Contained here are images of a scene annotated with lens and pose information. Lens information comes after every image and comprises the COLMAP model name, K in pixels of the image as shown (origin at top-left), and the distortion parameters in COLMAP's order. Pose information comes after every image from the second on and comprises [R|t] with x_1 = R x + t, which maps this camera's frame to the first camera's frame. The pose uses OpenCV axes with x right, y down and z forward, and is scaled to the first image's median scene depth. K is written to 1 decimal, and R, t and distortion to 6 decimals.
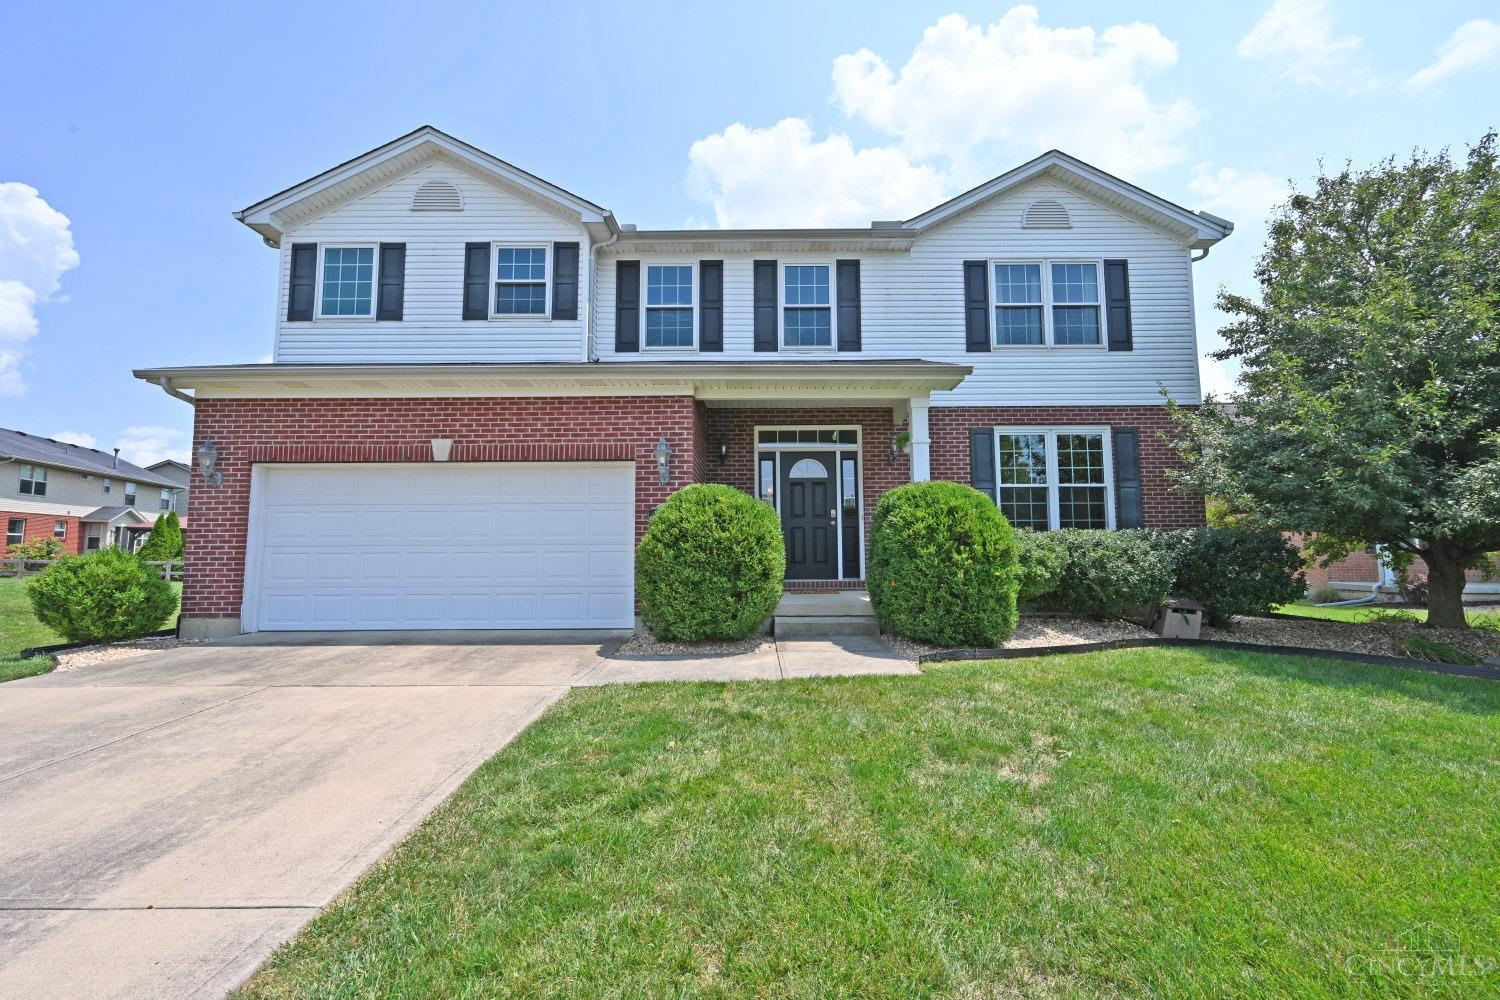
lens RADIAL K [[592.1, 0, 751.4], [0, 592.1, 495.9], [0, 0, 1]] dist [0.005602, 0.000168]
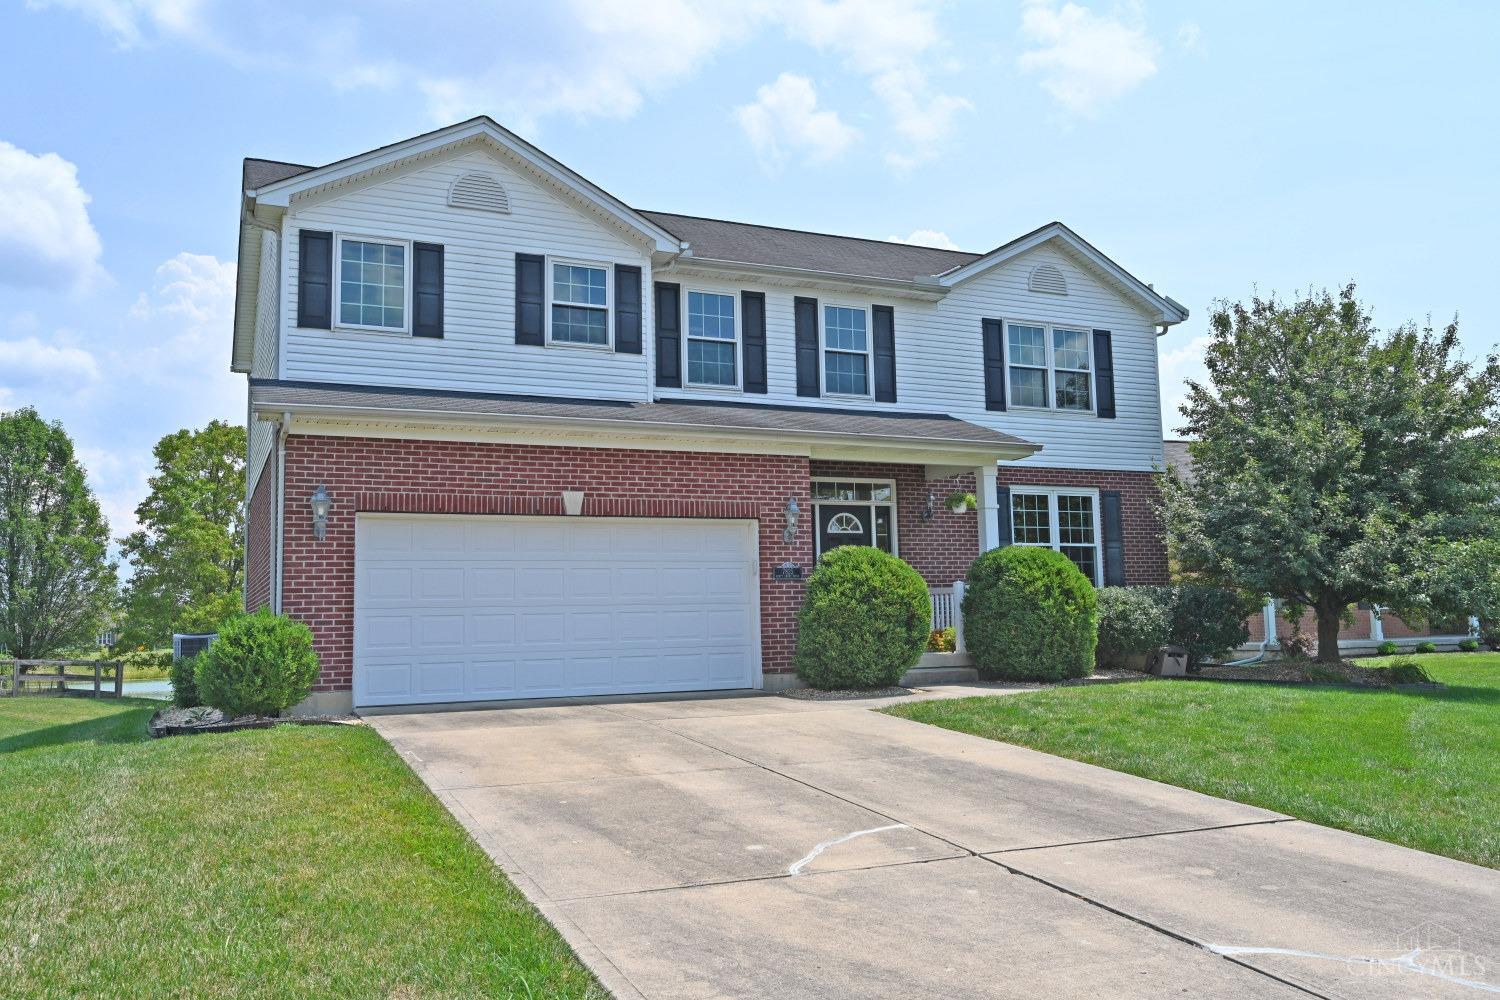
lens RADIAL K [[1113.9, 0, 749.6], [0, 1113.9, 498.7], [0, 0, 1]] dist [0.006684, 0.005785]
pose [[0.915280, 0.029975, 0.401701, -0.811016], [-0.019375, 0.999349, -0.030425, -0.030204], [-0.402352, 0.020065, 0.915265, -0.601523]]
